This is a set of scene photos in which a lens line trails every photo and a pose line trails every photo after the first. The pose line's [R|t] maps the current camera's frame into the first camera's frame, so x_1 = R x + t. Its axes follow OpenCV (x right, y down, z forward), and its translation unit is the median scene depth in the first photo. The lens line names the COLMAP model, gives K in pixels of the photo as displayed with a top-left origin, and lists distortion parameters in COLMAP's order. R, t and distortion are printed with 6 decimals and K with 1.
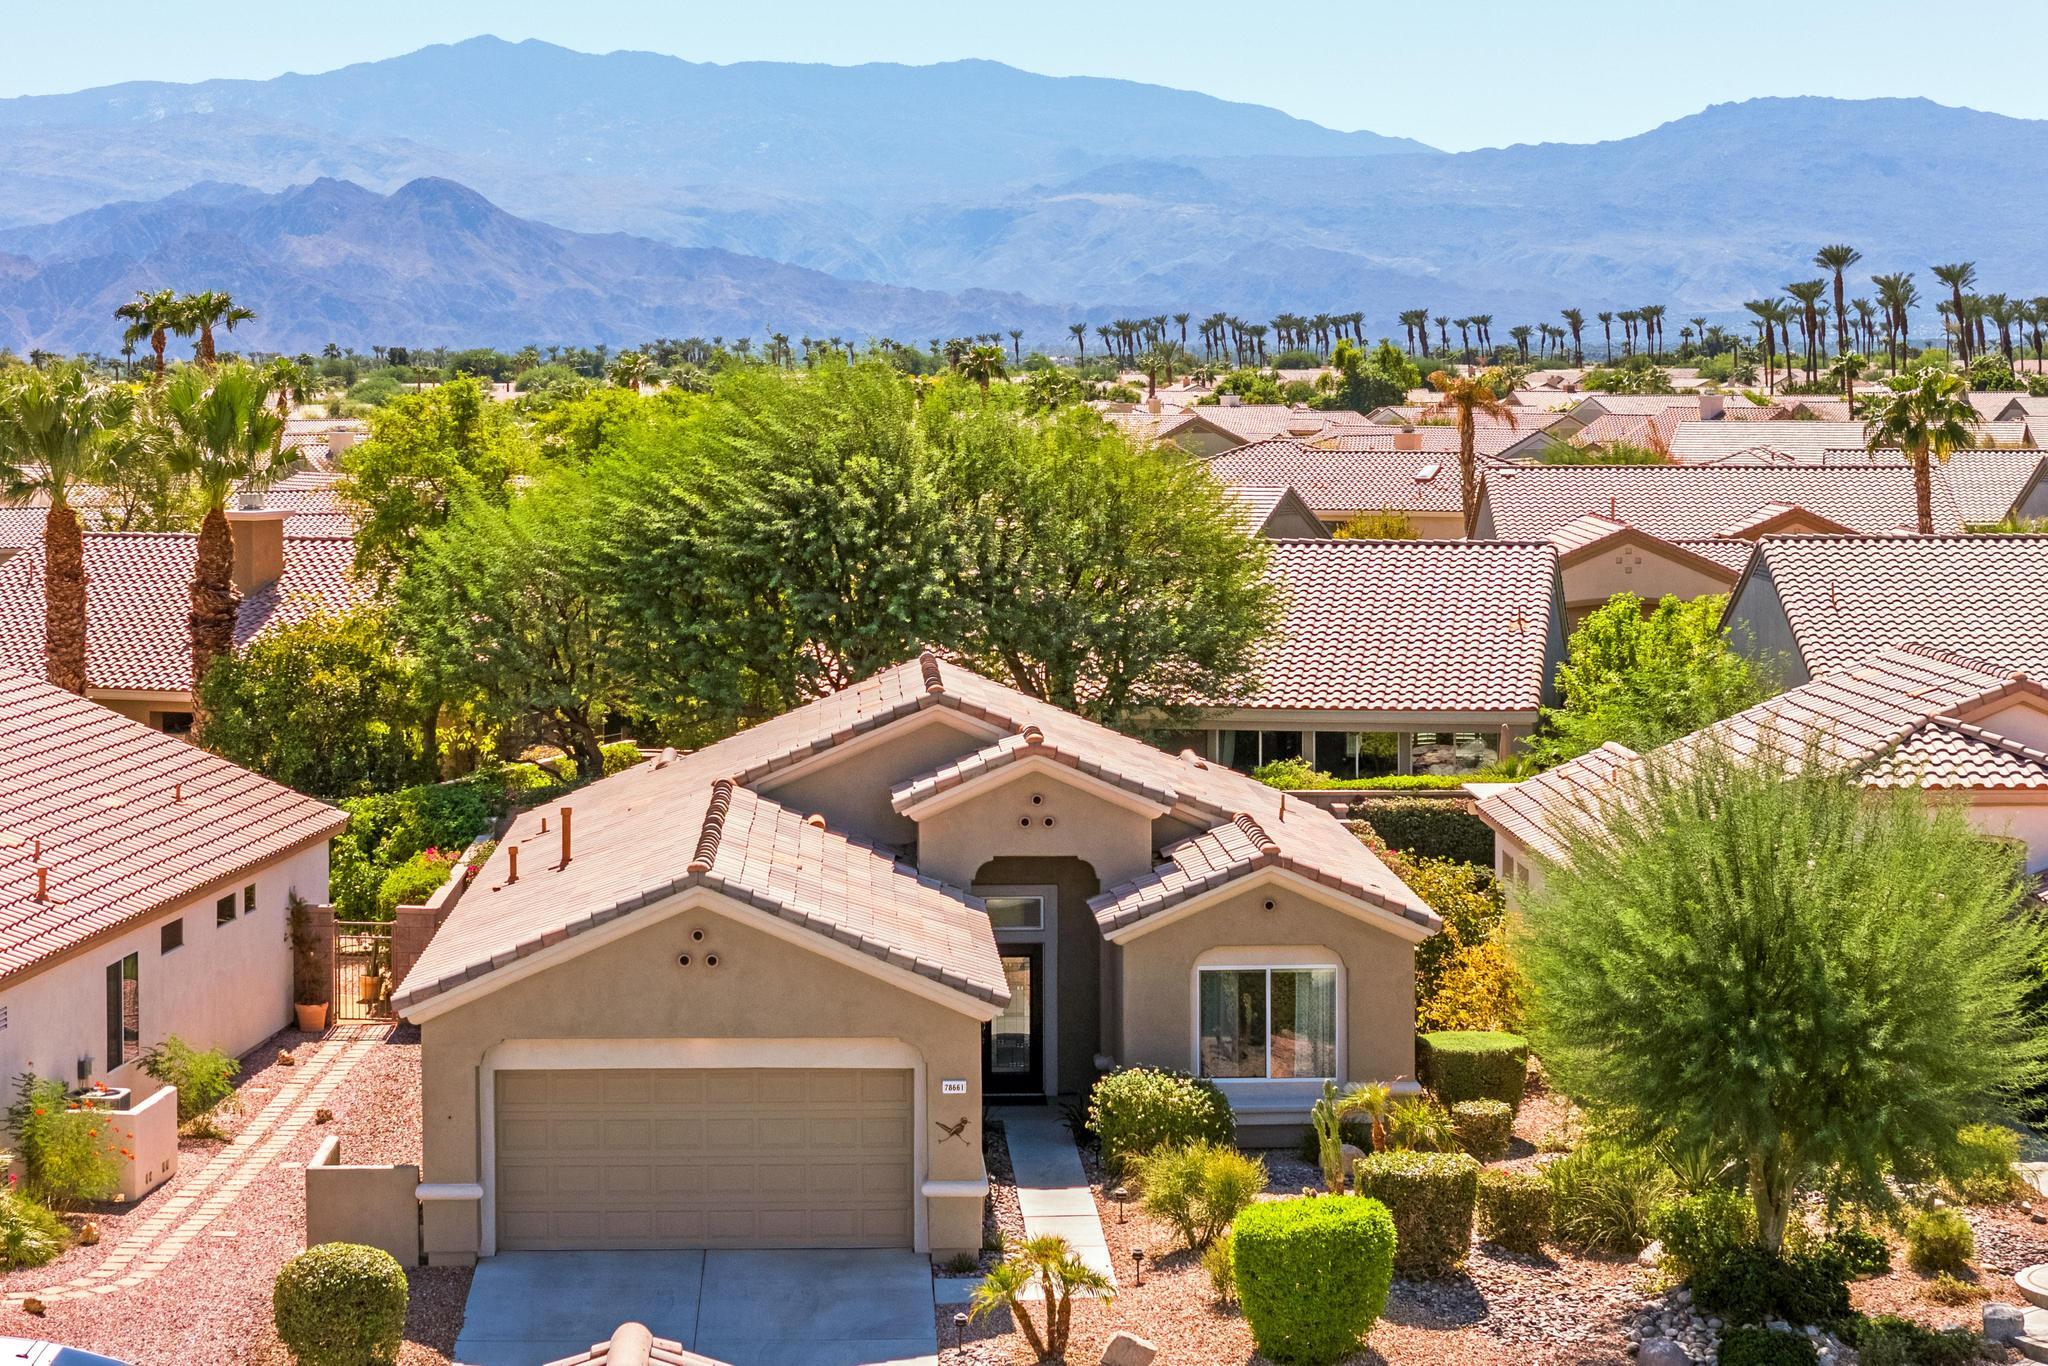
lens RADIAL K [[4074.3, 0, 1024.0], [0, 4074.3, 683.0], [0, 0, 1]] dist [-0.570941, 3.726099]
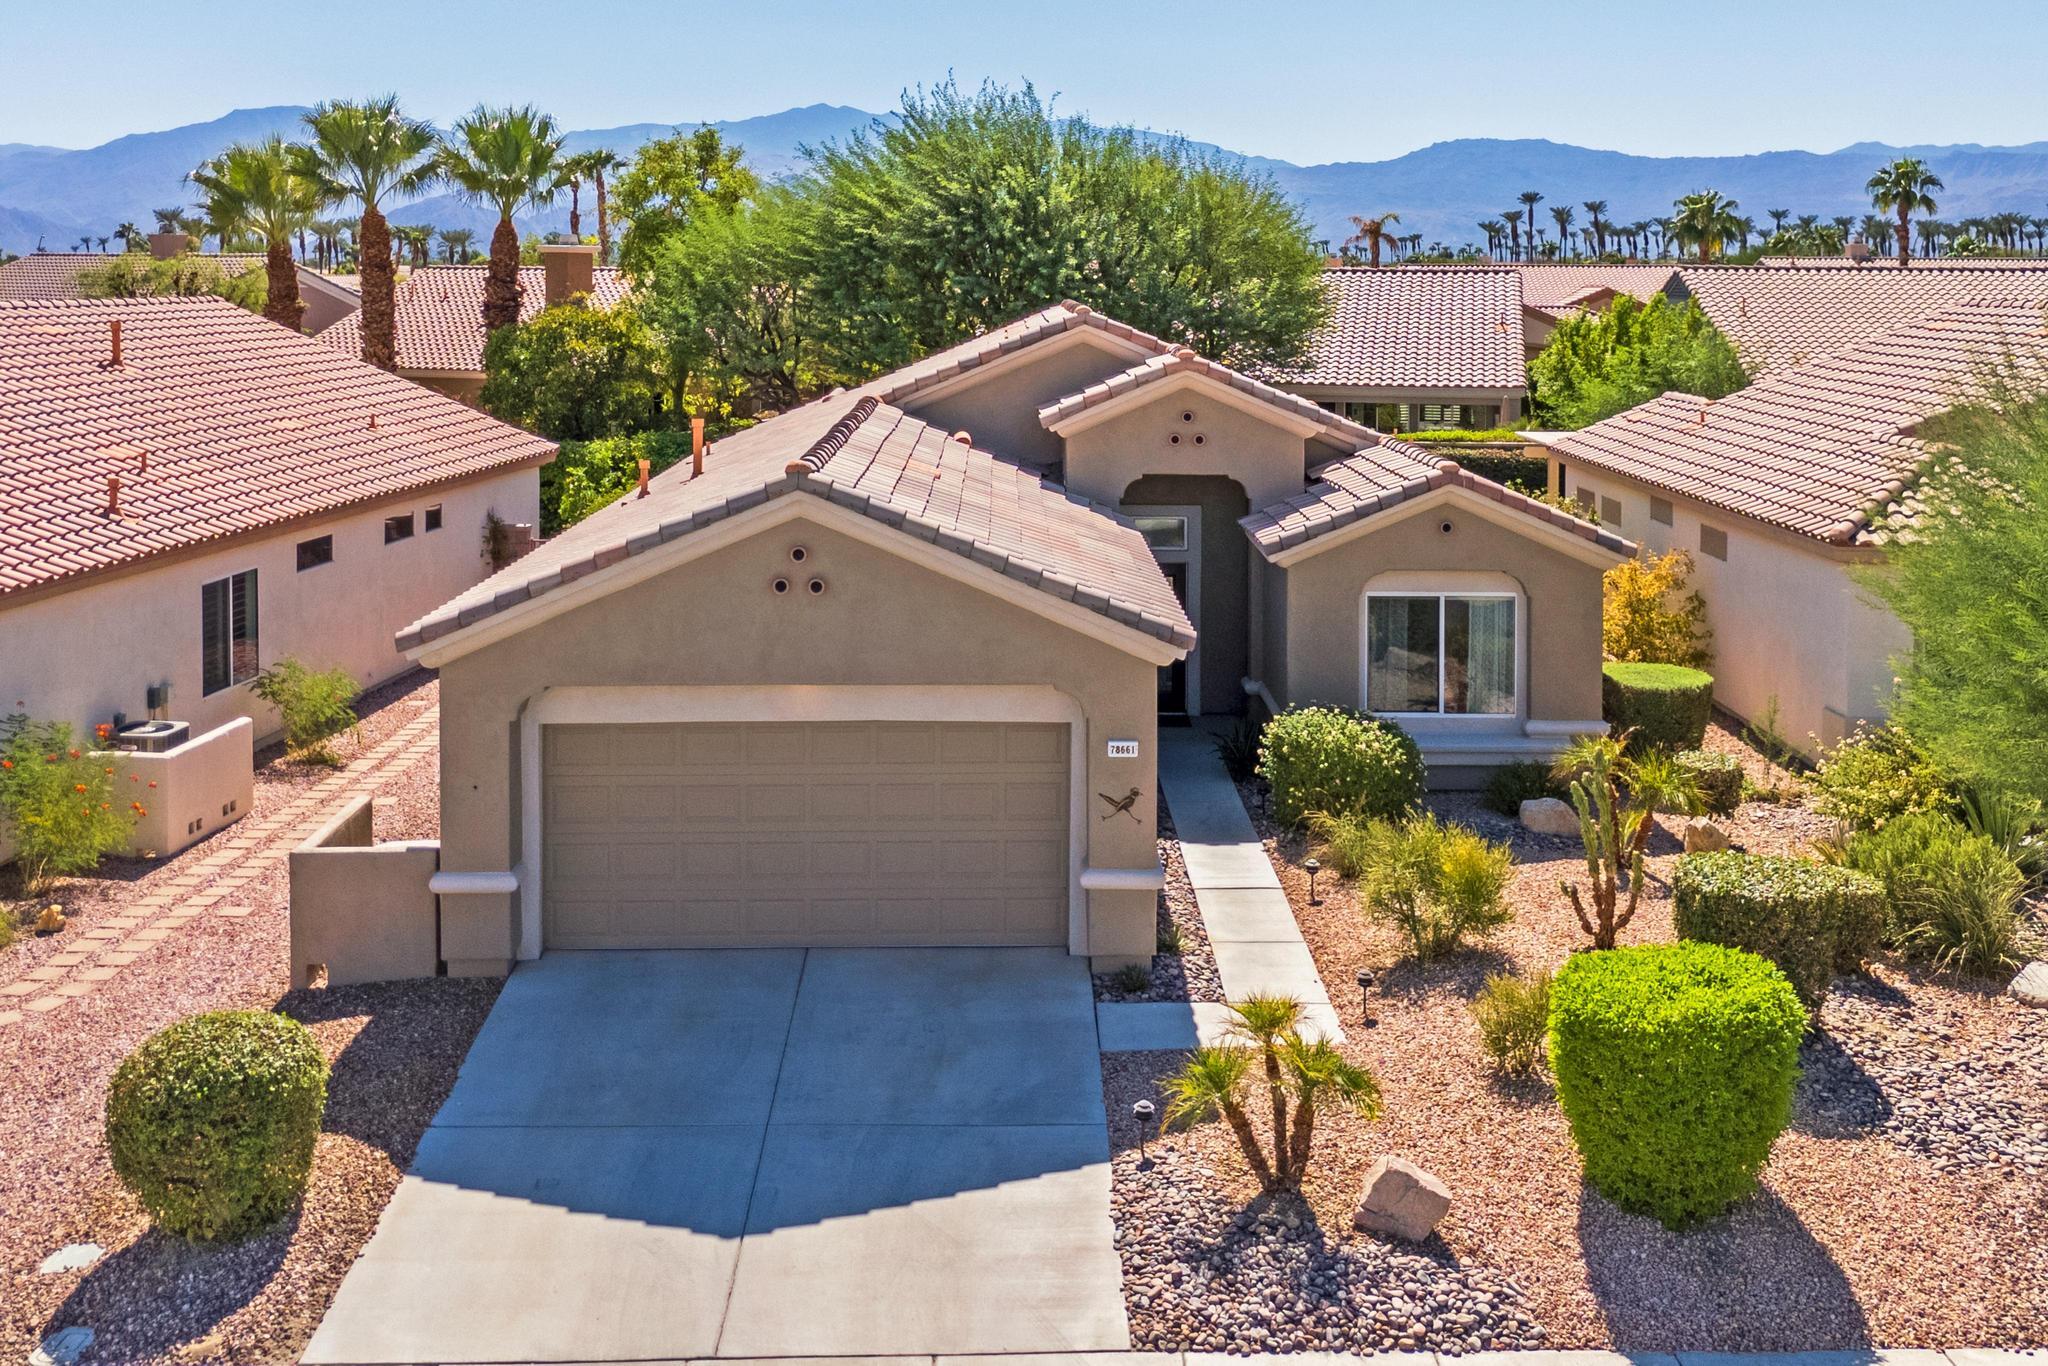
lens RADIAL K [[1420.1, 0, 1030.5], [0, 1420.1, 562.3], [0, 0, 1]] dist [-0.126948, 0.000574]
pose [[0.999685, 0.010642, -0.022721, -0.027061], [-0.009044, 0.997554, 0.069310, 0.041061], [0.023403, -0.069083, 0.997336, 0.671846]]
